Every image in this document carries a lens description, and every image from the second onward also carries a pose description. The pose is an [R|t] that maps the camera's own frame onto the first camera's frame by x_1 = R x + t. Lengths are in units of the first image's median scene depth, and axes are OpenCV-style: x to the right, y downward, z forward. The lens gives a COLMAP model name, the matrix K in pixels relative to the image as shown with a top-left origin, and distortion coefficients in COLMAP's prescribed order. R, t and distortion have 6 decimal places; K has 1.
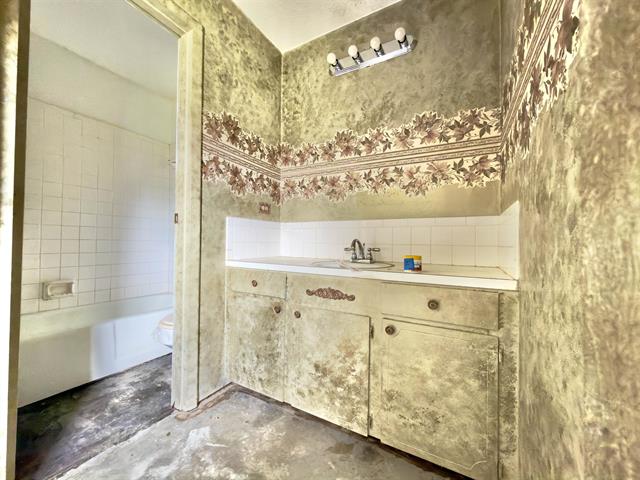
lens RADIAL K [[255.7, 0, 320.4], [0, 255.7, 239.9], [0, 0, 1]] dist [-0.002213, 0.000239]
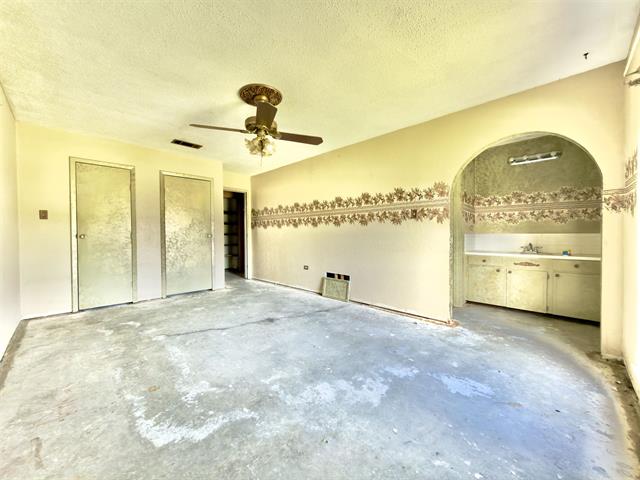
lens RADIAL K [[255.7, 0, 318.7], [0, 255.7, 239.3], [0, 0, 1]] dist [-0.002213, 0.000239]
pose [[0.962354, -0.010665, -0.271589, -1.078181], [0.017473, 0.999591, 0.022661, -0.120831], [0.271236, -0.026553, 0.962146, -1.758167]]
